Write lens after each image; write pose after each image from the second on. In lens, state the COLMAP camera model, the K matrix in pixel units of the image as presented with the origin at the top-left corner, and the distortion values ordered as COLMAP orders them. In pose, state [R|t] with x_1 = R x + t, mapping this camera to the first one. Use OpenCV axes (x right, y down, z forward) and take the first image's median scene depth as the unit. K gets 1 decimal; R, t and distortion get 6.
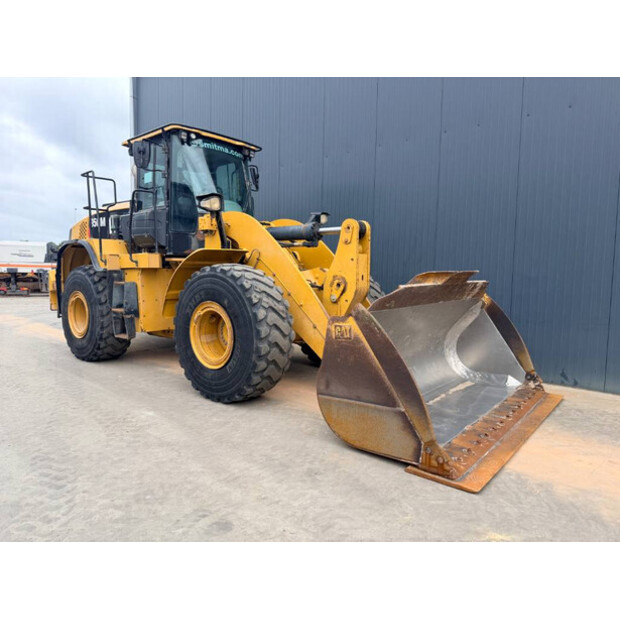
lens RADIAL K [[436.1, 0, 307.1], [0, 436.1, 307.2], [0, 0, 1]] dist [0.037677, -0.041191]
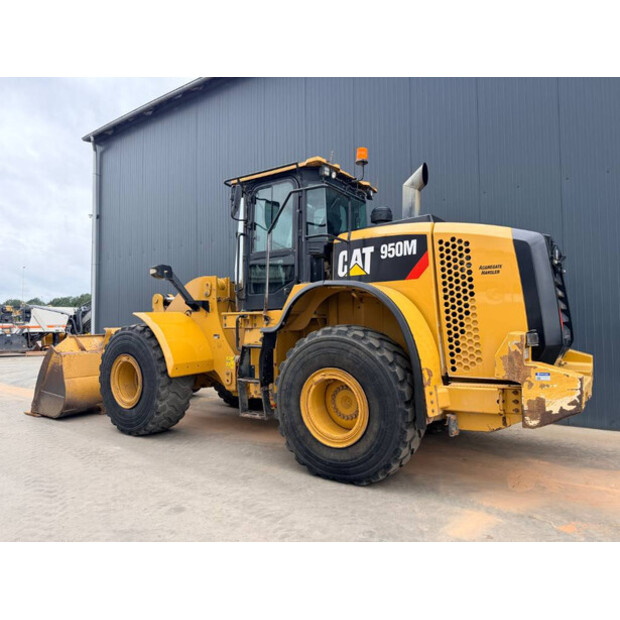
lens RADIAL K [[436.1, 0, 306.1], [0, 436.1, 314.1], [0, 0, 1]] dist [0.037677, -0.041191]
pose [[0.995449, -0.031181, 0.090055, 0.088559], [0.039547, 0.994912, -0.092658, 0.011535], [-0.086708, 0.095798, 0.991617, -0.395548]]
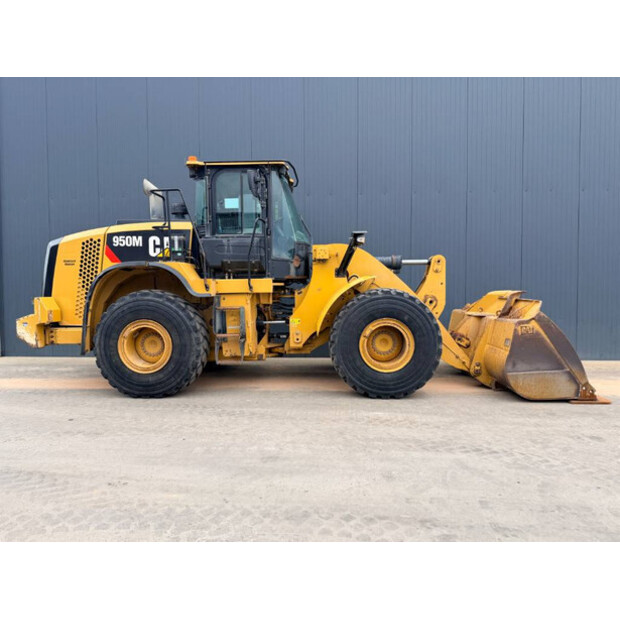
lens RADIAL K [[436.1, 0, 311.3], [0, 436.1, 309.9], [0, 0, 1]] dist [0.037677, -0.041191]
pose [[0.790769, -0.045978, 0.610386, -1.664603], [0.063281, 0.997973, -0.006809, -0.062506], [-0.608835, 0.044010, 0.792075, 0.204614]]
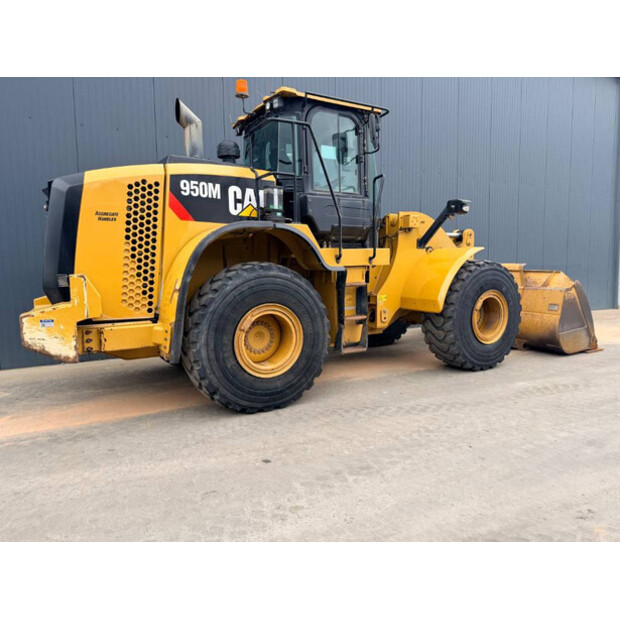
lens RADIAL K [[436.1, 0, 307.6], [0, 436.1, 307.6], [0, 0, 1]] dist [0.037677, -0.041191]
pose [[0.330052, -0.110471, 0.937476, -2.291844], [0.083540, 0.992650, 0.087561, -0.171455], [-0.940259, 0.049417, 0.336855, 1.545500]]
